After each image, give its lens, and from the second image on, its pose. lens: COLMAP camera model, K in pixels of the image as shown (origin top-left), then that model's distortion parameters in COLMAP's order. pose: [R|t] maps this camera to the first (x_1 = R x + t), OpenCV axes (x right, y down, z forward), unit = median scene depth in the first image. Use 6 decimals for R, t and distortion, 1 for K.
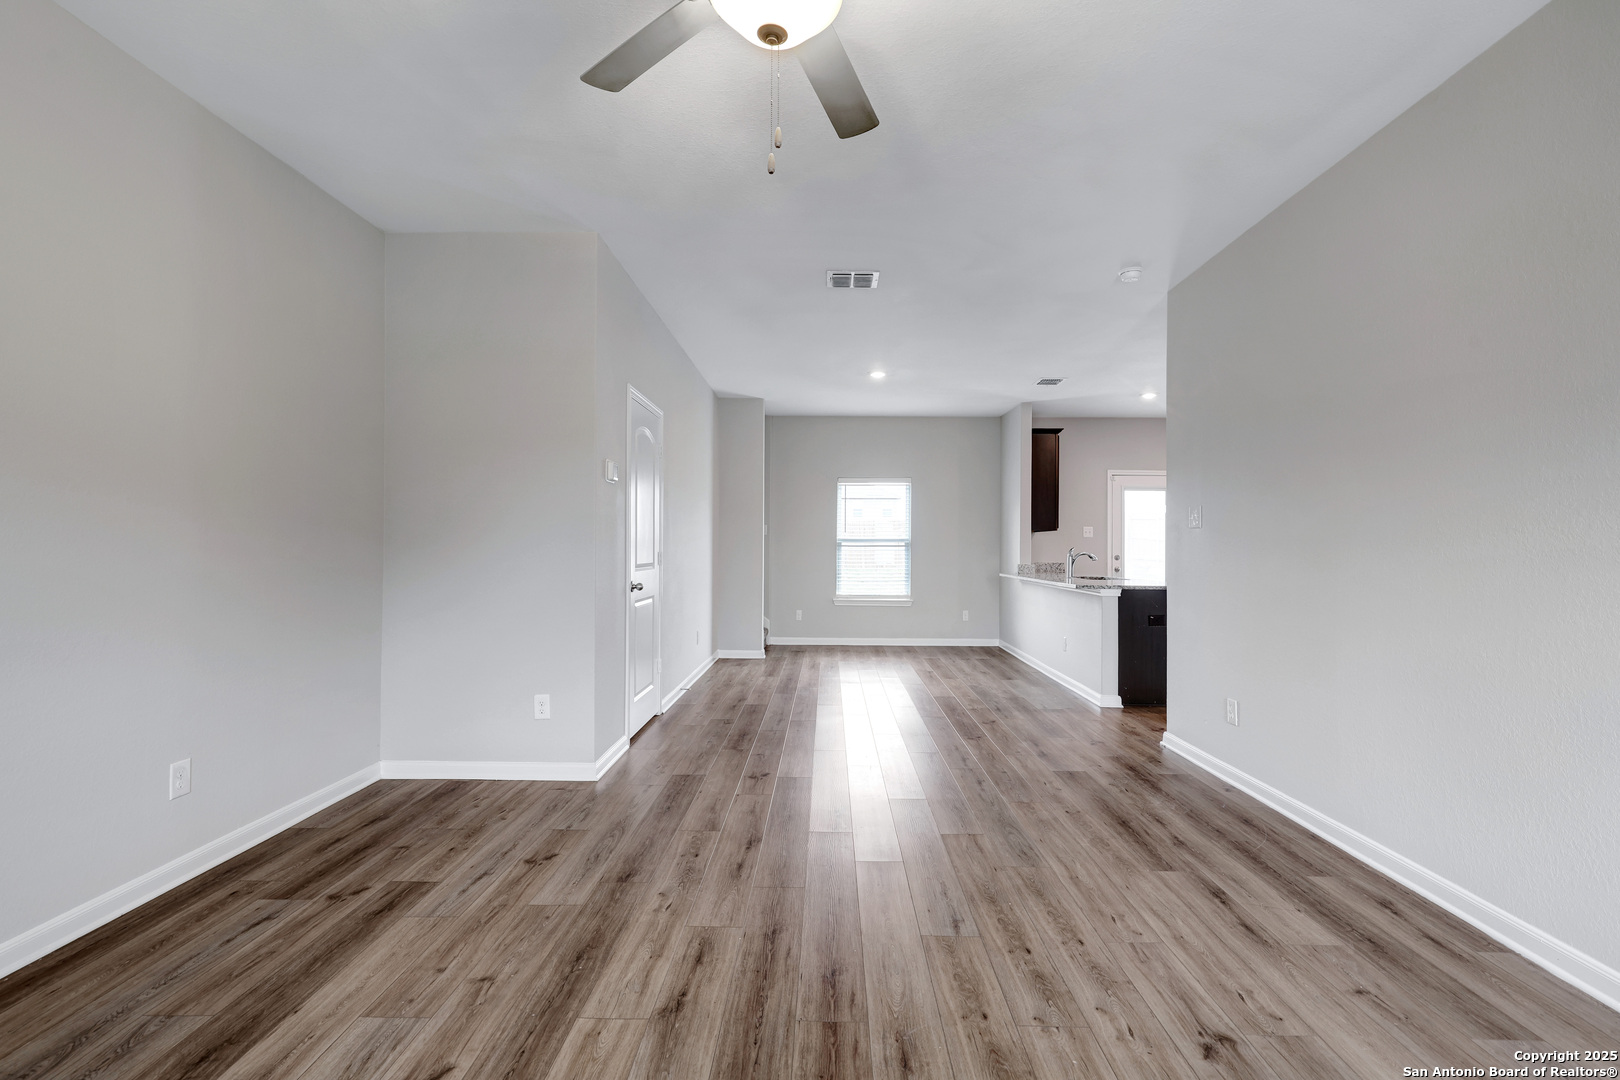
lens RADIAL K [[739.5, 0, 816.4], [0, 739.5, 538.2], [0, 0, 1]] dist [0.002798, -0.000006]
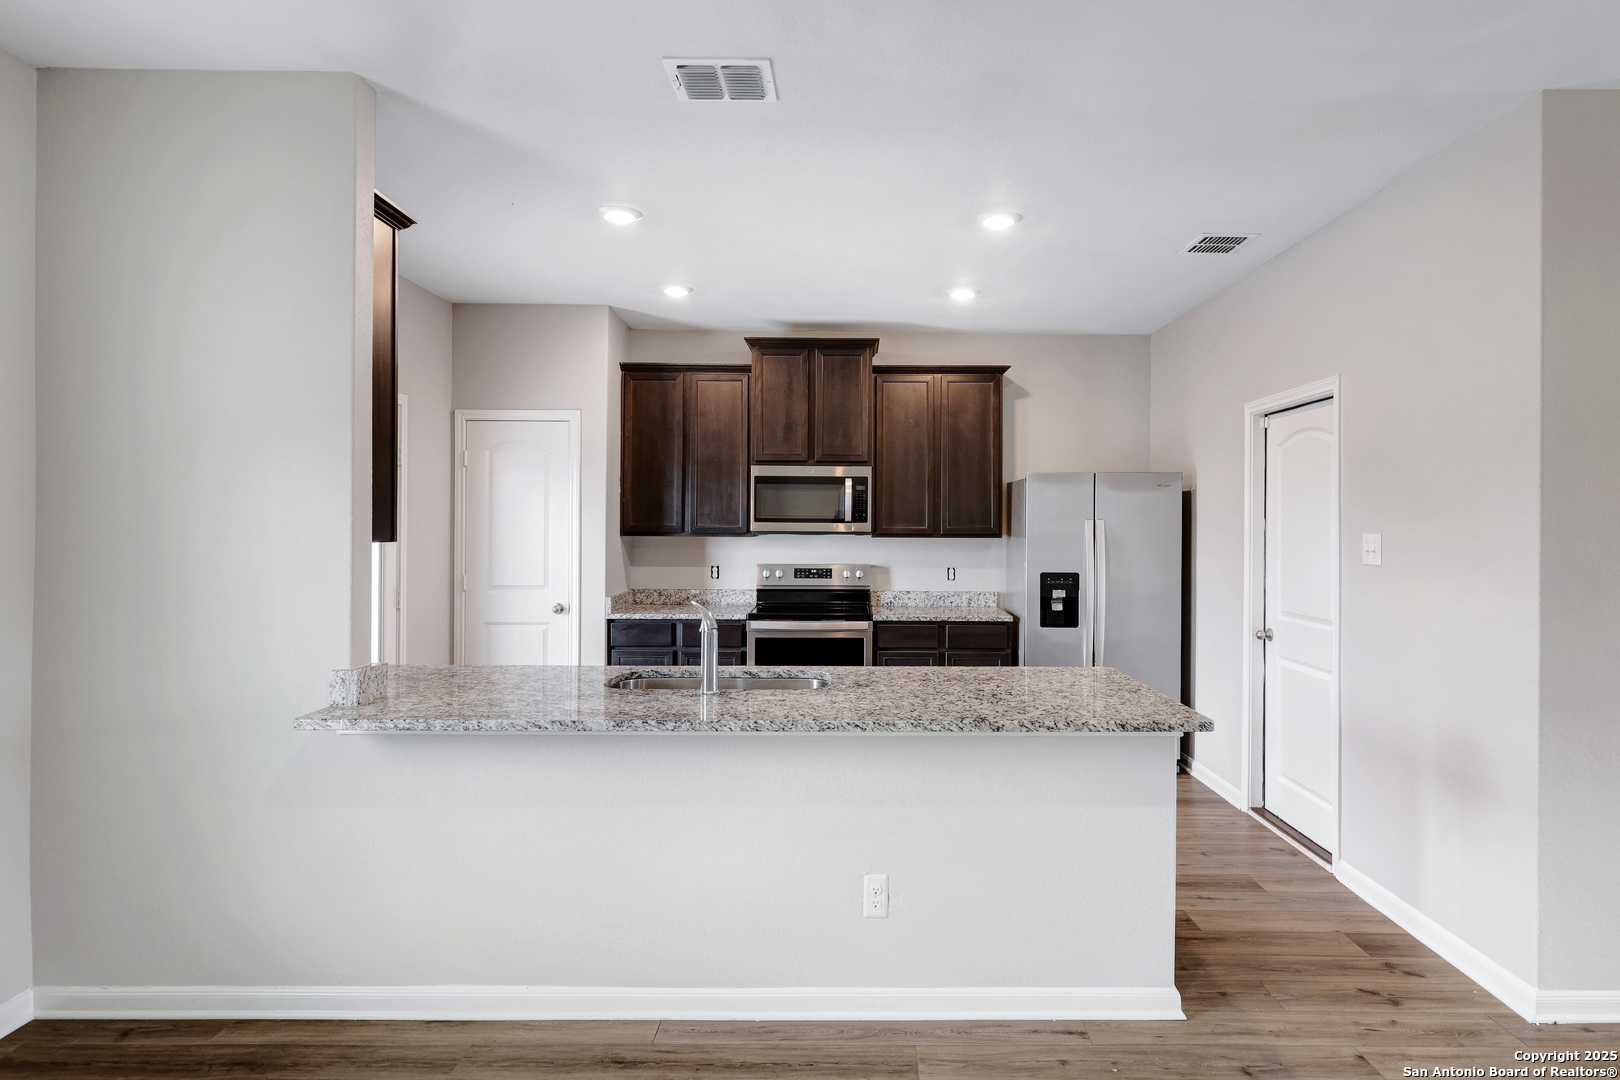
lens RADIAL K [[911.1, 0, 853.9], [0, 911.1, 521.3], [0, 0, 1]] dist [0.002159, 0.000461]
pose [[-0.022784, -0.002233, 0.999738, -0.144979], [-0.016212, 0.999867, 0.001864, -0.051669], [-0.999609, -0.016165, -0.022818, 1.859638]]
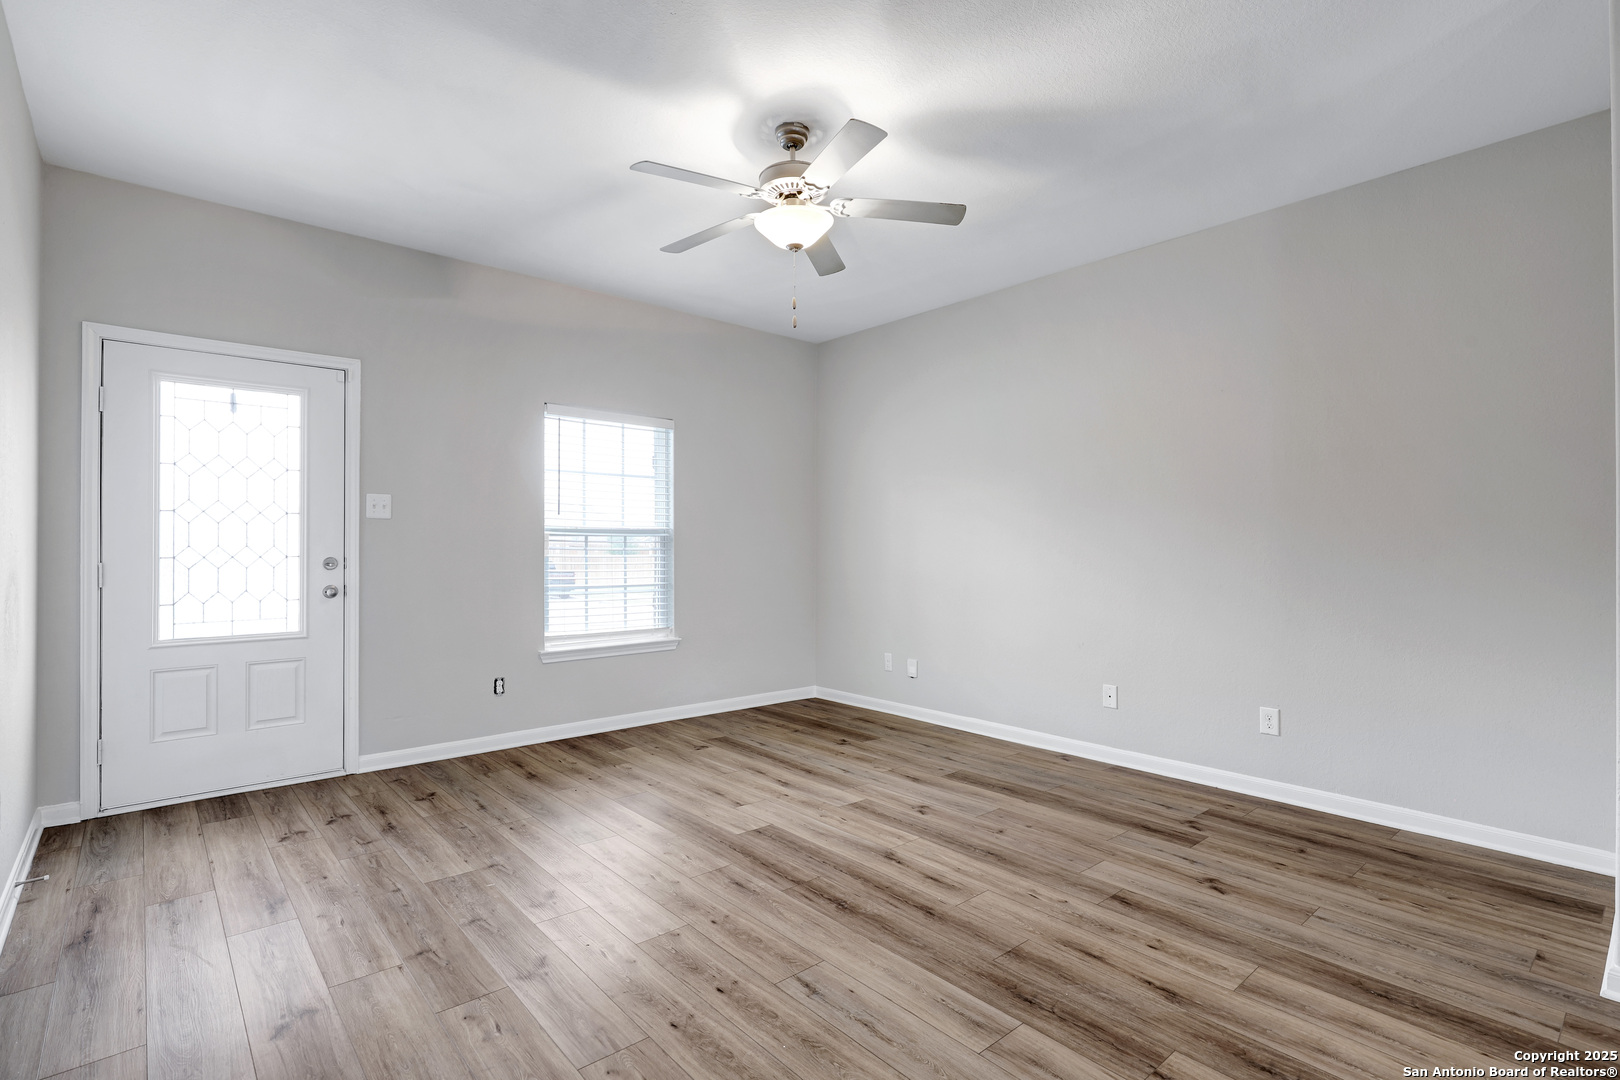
lens RADIAL K [[774.3, 0, 805.4], [0, 774.3, 543.1], [0, 0, 1]] dist [0.002479, 0.000398]
pose [[-0.745085, -0.010045, -0.666894, 0.512659], [-0.000185, 0.999890, -0.014853, 0.017099], [0.666970, -0.010944, -0.745005, 1.081282]]
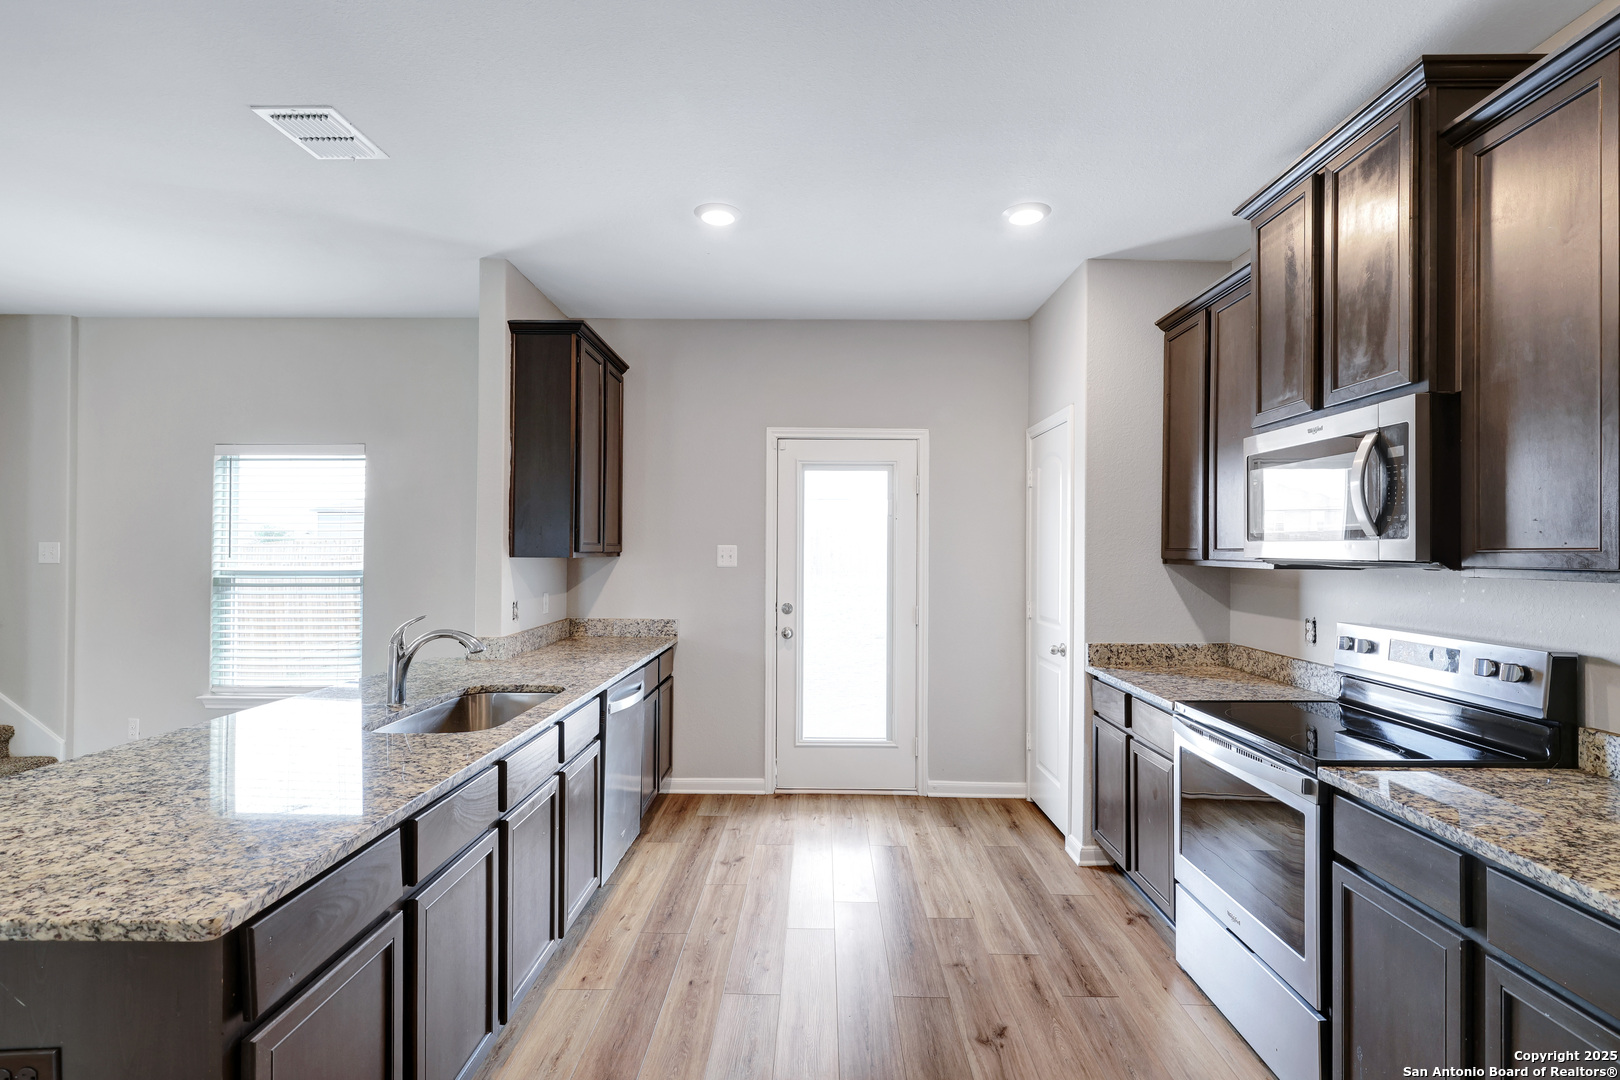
lens RADIAL K [[761.3, 0, 810.0], [0, 761.3, 540.0], [0, 0, 1]] dist [0.003476, 0.000306]
pose [[0.999987, -0.002064, 0.004703, 1.053616], [0.002073, 0.999996, -0.001977, -0.044624], [-0.004699, 0.001987, 0.999987, 1.264117]]
